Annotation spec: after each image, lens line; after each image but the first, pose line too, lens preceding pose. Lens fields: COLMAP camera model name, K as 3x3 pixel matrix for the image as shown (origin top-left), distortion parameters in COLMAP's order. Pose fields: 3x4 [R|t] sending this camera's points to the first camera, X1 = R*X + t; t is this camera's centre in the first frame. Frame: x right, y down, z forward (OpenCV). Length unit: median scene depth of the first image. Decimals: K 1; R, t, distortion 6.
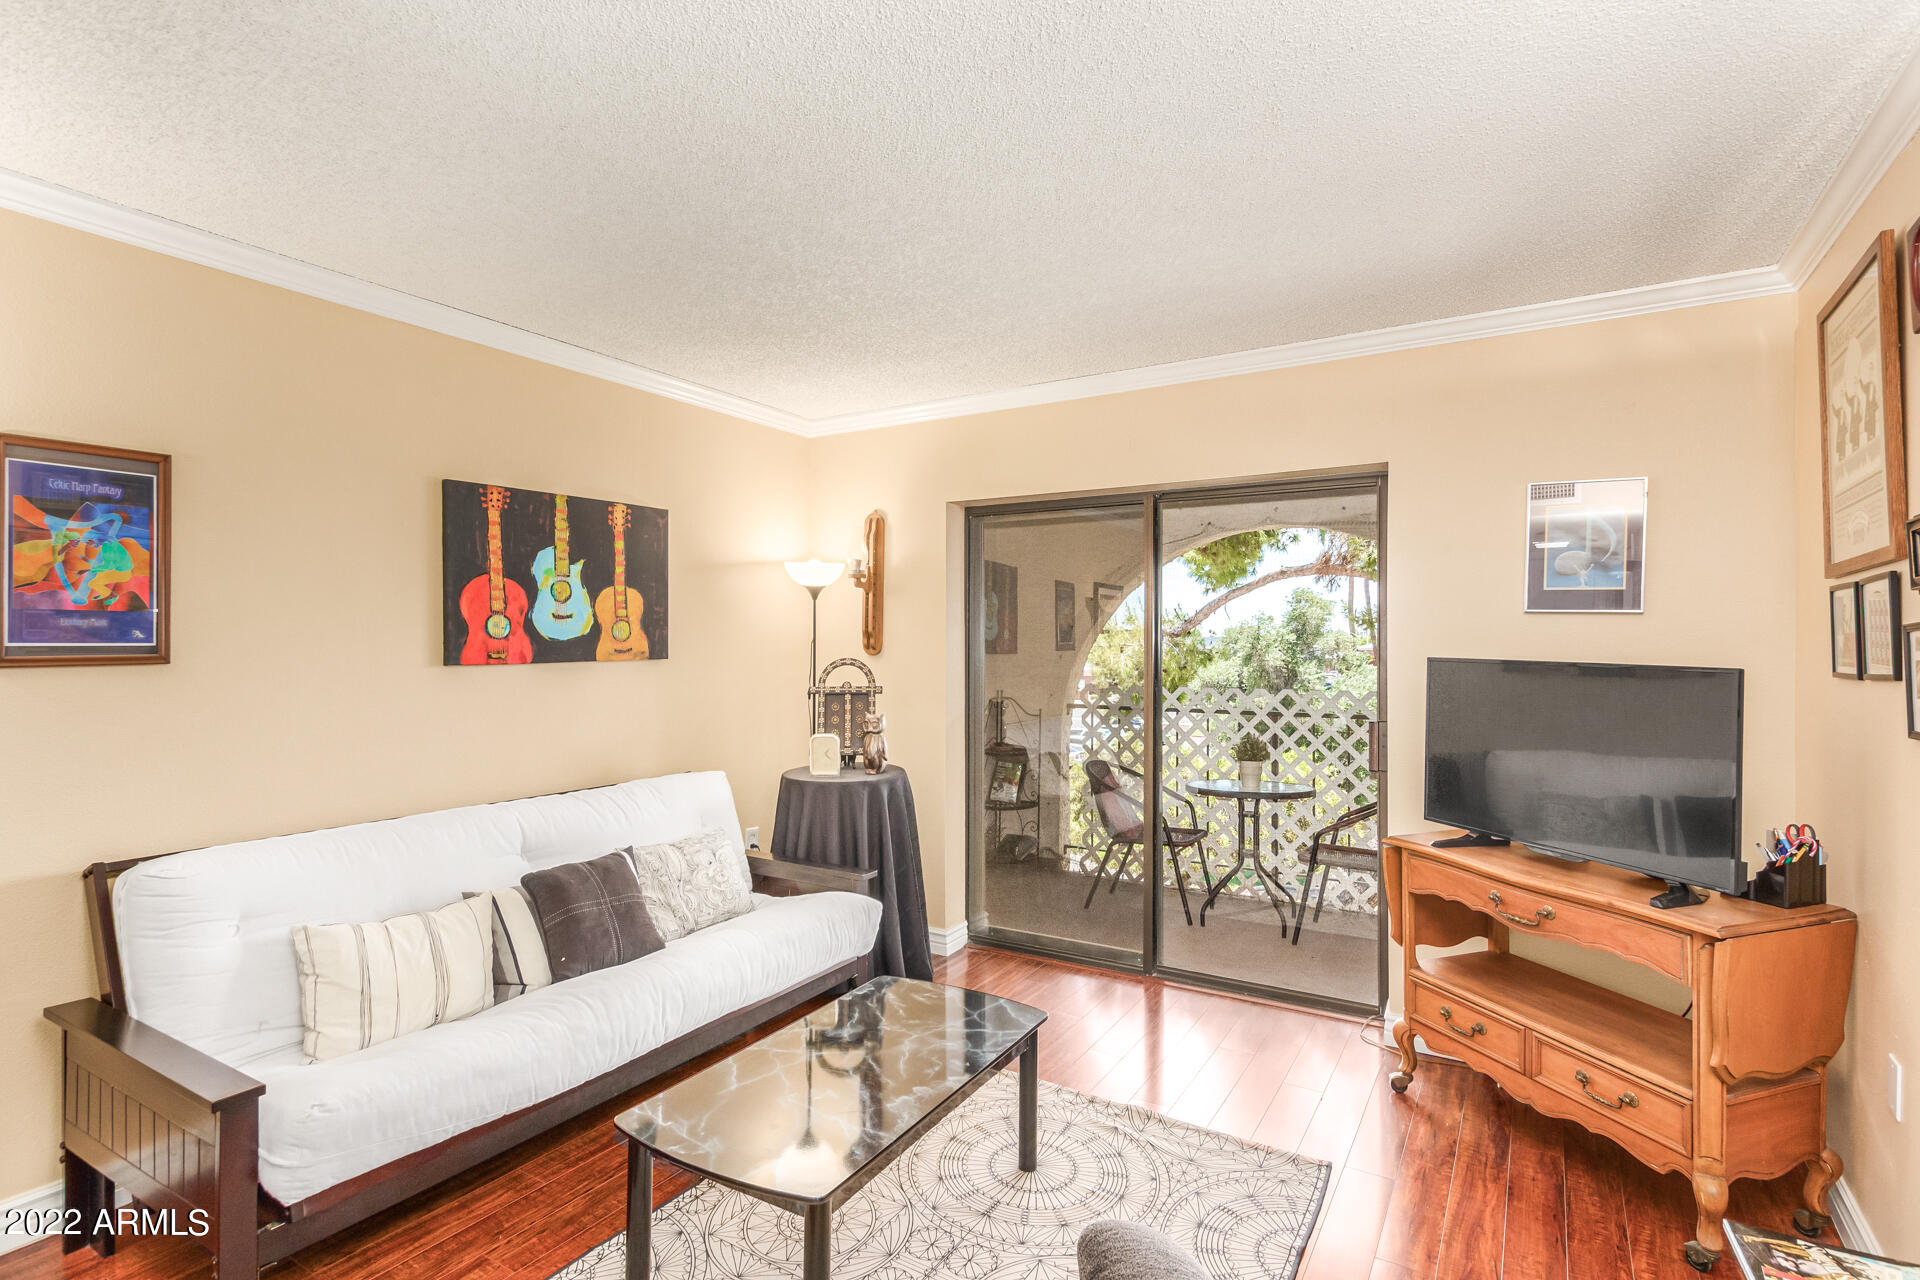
lens RADIAL K [[942.0, 0, 974.4], [0, 942.0, 628.5], [0, 0, 1]] dist [0.017725, -0.007820]
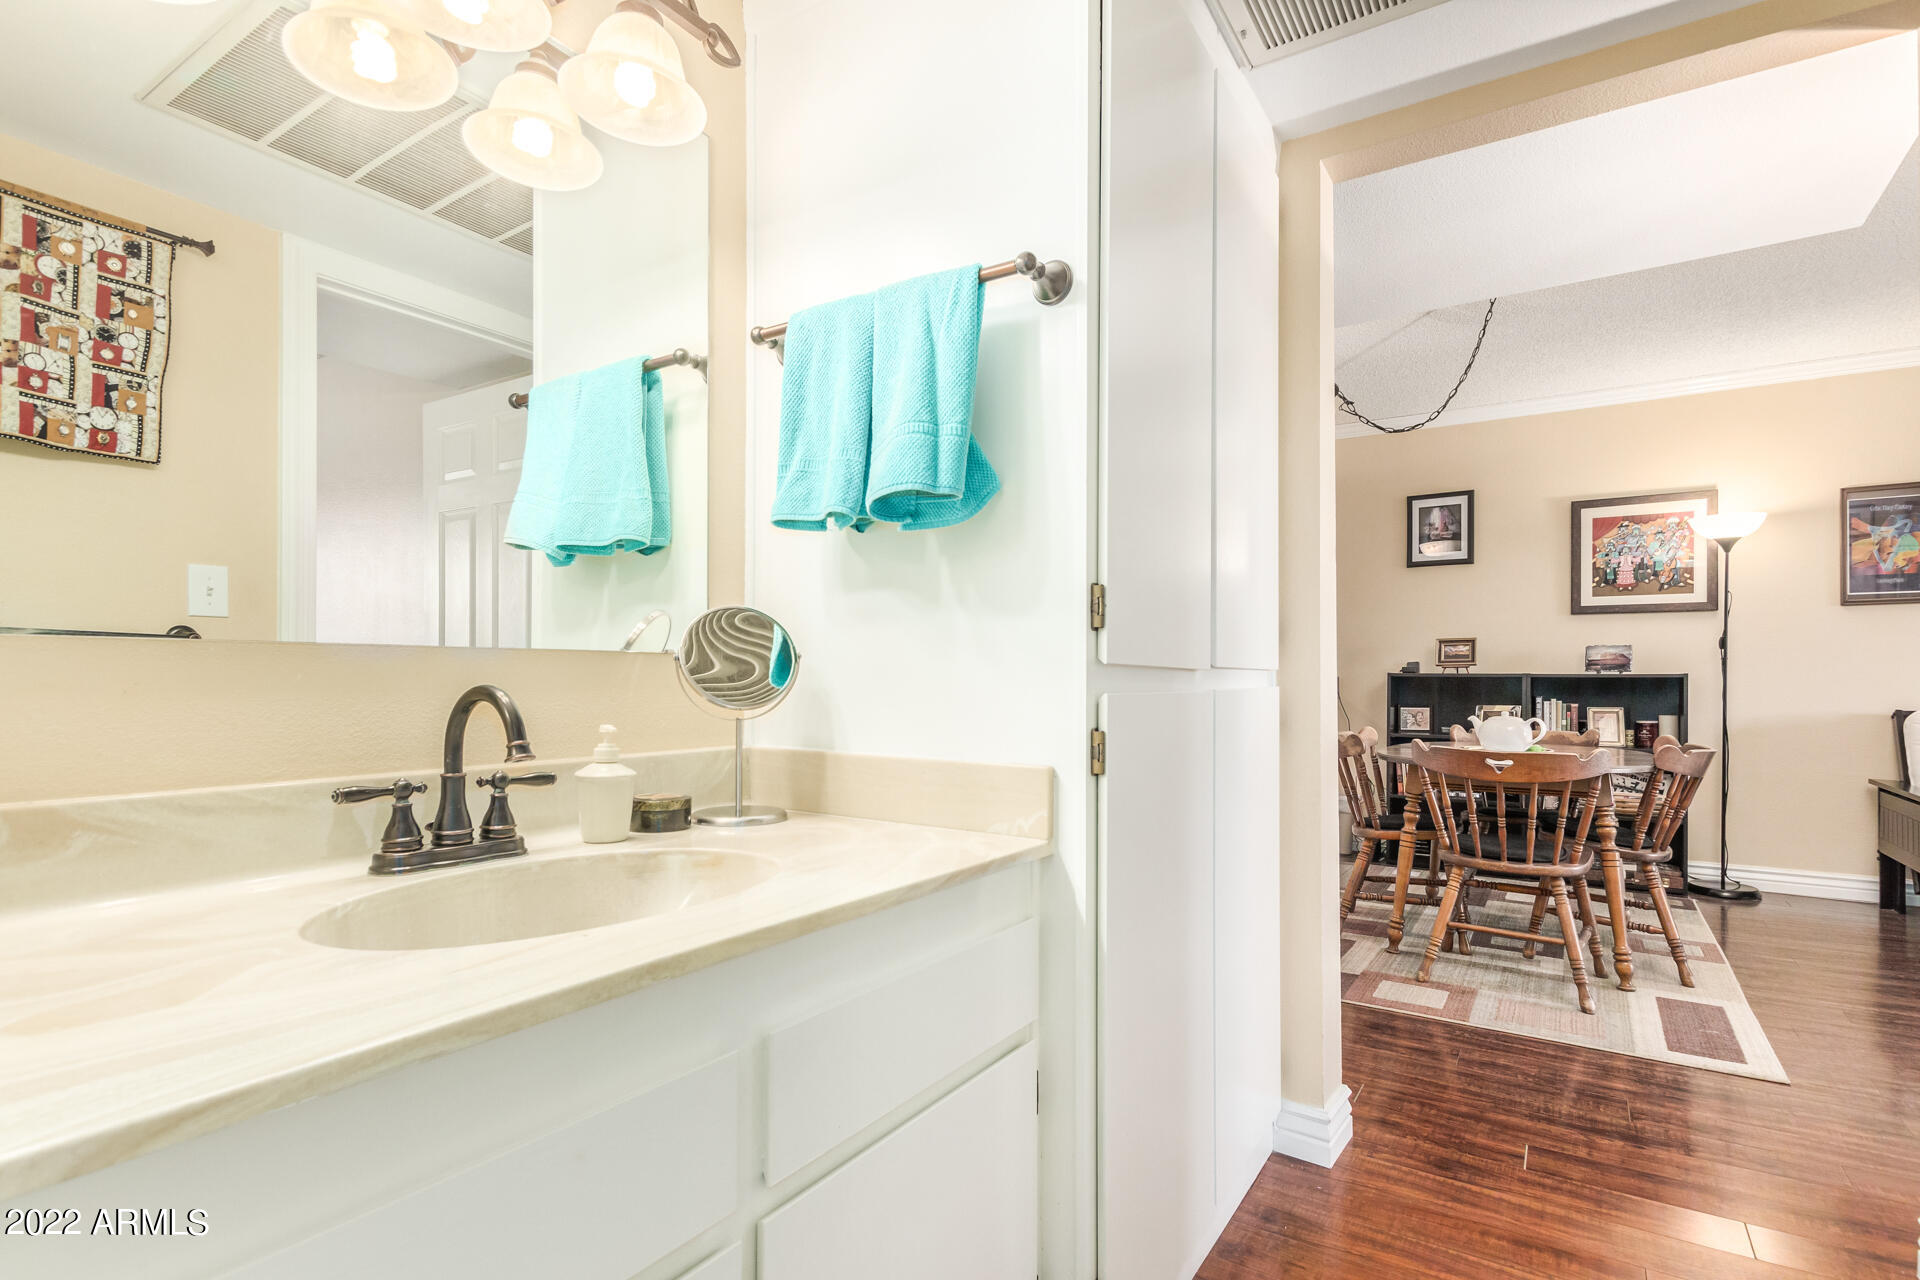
lens RADIAL K [[942.0, 0, 930.8], [0, 942.0, 668.8], [0, 0, 1]] dist [0.017725, -0.007820]
pose [[-0.059998, -0.008556, -0.998162, 0.680887], [0.010818, 0.999899, -0.009221, 0.108670], [0.998140, -0.011351, -0.059899, -0.501410]]
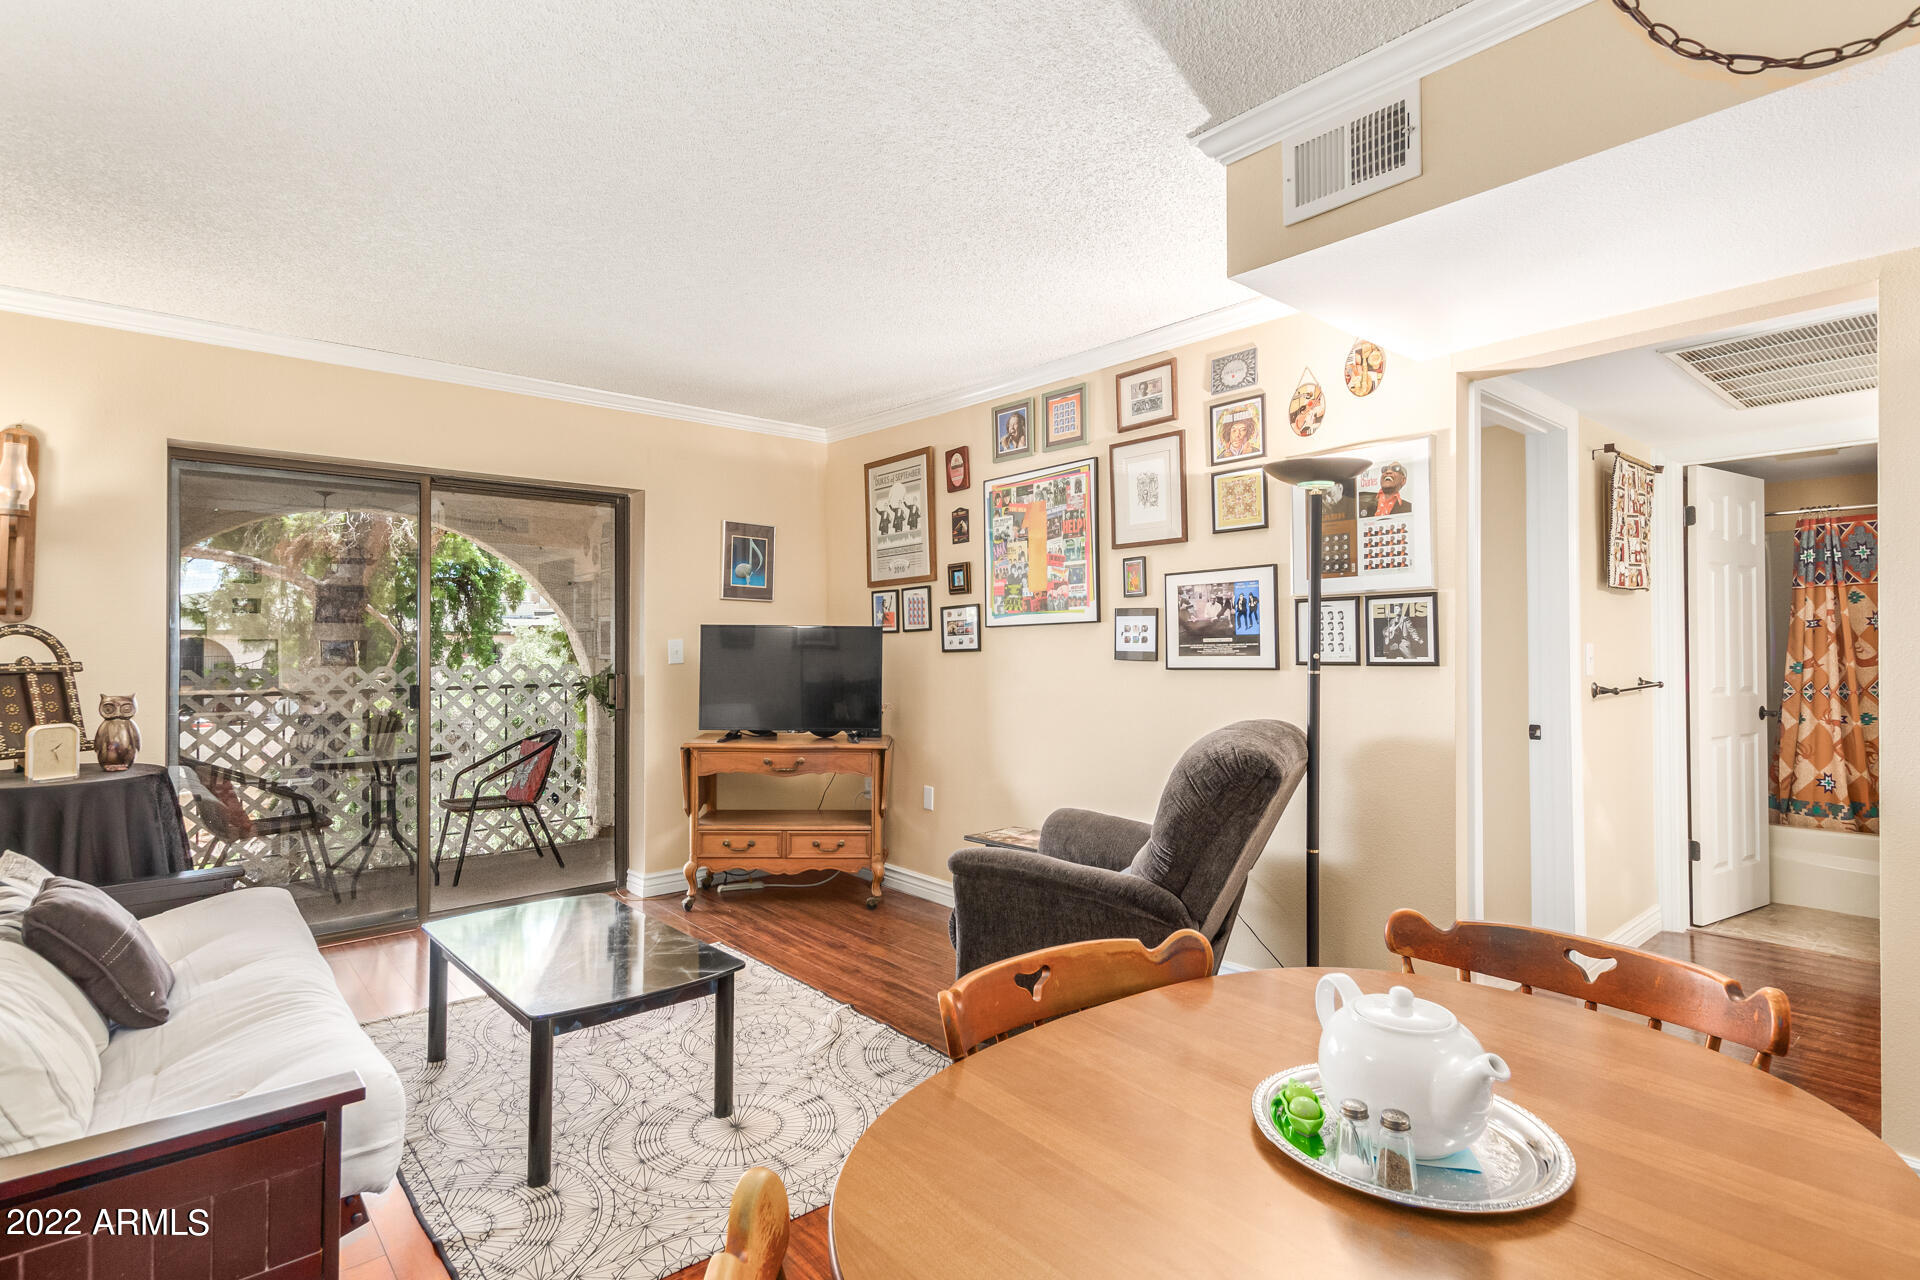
lens RADIAL K [[942.0, 0, 944.7], [0, 942.0, 632.8], [0, 0, 1]] dist [0.017725, -0.007820]
pose [[0.318537, 0.011455, 0.947841, -0.738013], [-0.010108, 0.999911, -0.008687, 0.045214], [-0.947857, -0.006814, 0.318624, 0.110422]]
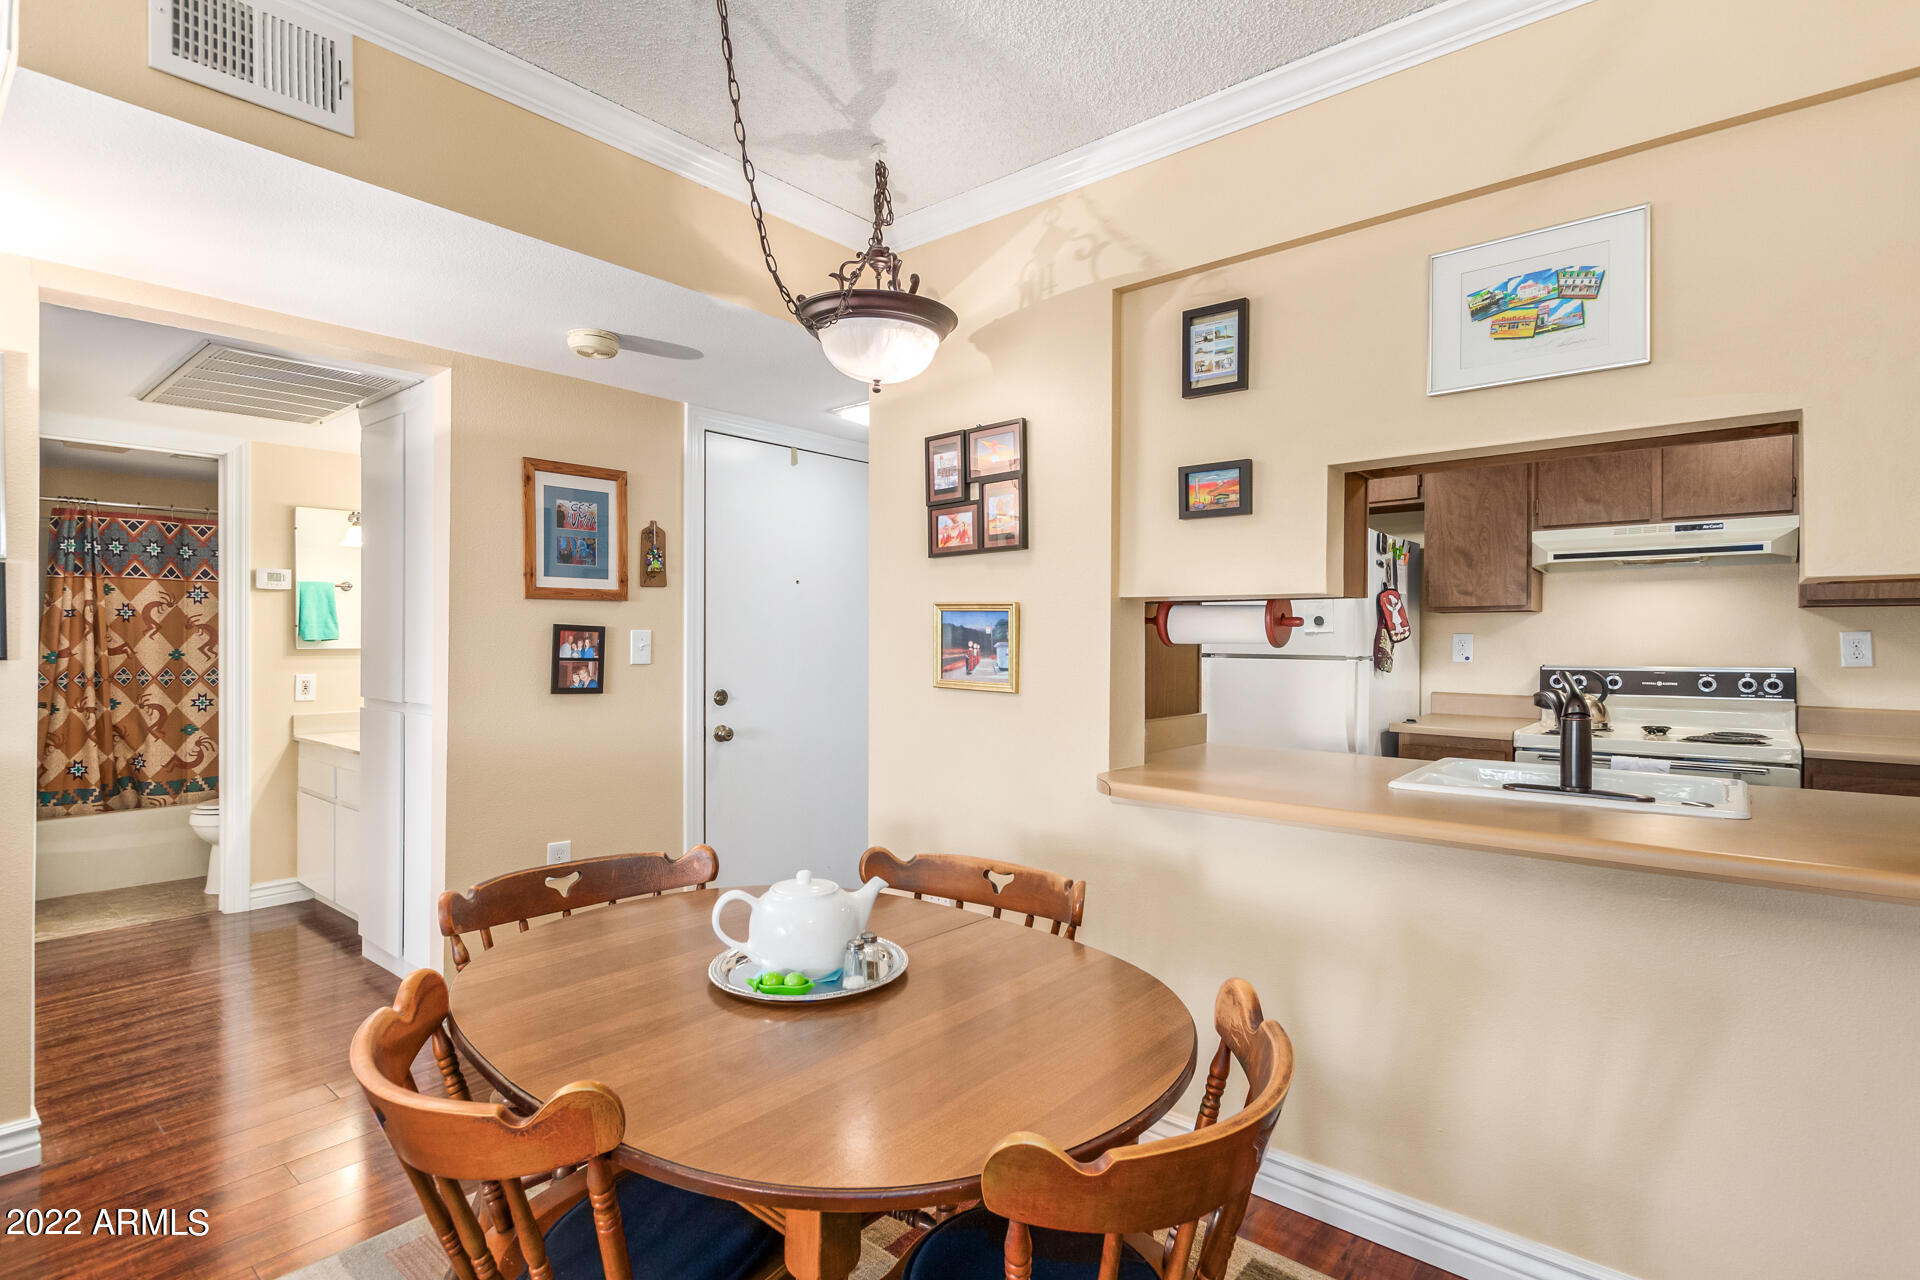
lens RADIAL K [[942.0, 0, 964.5], [0, 942.0, 640.7], [0, 0, 1]] dist [0.017725, -0.007820]
pose [[-0.986933, -0.005468, 0.161040, -0.542646], [-0.007335, 0.999913, -0.011003, 0.052648], [-0.160965, -0.012041, -0.986887, 0.496554]]
